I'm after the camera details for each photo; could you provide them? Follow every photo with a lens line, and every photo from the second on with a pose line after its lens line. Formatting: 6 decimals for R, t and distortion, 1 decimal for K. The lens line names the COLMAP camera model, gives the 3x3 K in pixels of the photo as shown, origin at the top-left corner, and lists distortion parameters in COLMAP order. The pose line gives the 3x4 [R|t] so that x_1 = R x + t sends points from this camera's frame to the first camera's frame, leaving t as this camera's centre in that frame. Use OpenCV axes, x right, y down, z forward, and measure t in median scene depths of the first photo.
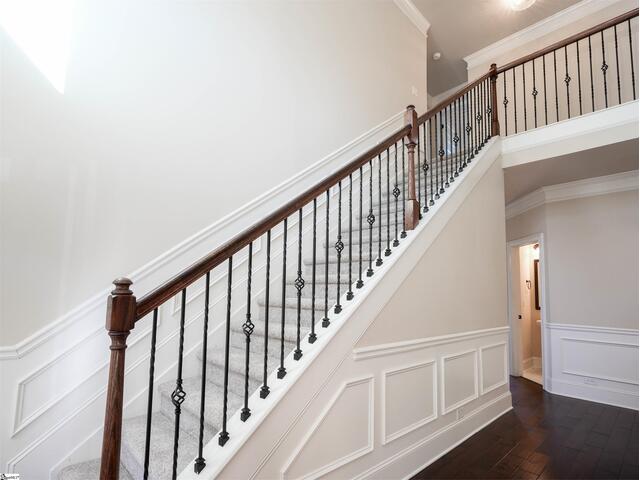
lens RADIAL K [[334.5, 0, 308.3], [0, 334.5, 241.3], [0, 0, 1]] dist [-0.000778, -0.000487]
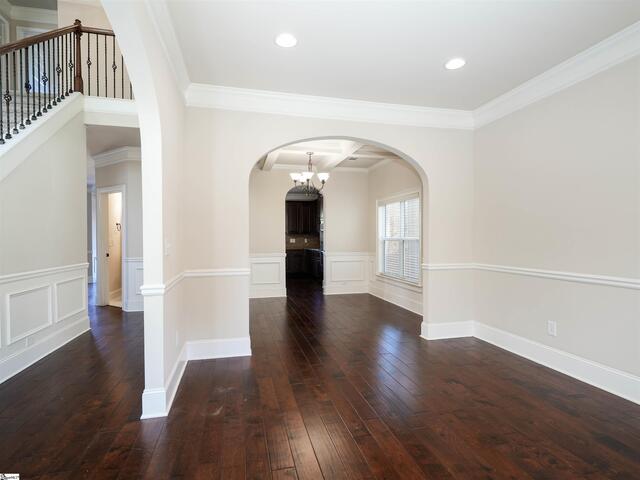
lens RADIAL K [[334.5, 0, 308.3], [0, 334.5, 241.3], [0, 0, 1]] dist [-0.000778, -0.000487]
pose [[0.518331, -0.045423, 0.853973, -0.003019], [-0.085871, 0.990777, 0.104820, -0.011616], [-0.850858, -0.127663, 0.509650, -0.253727]]
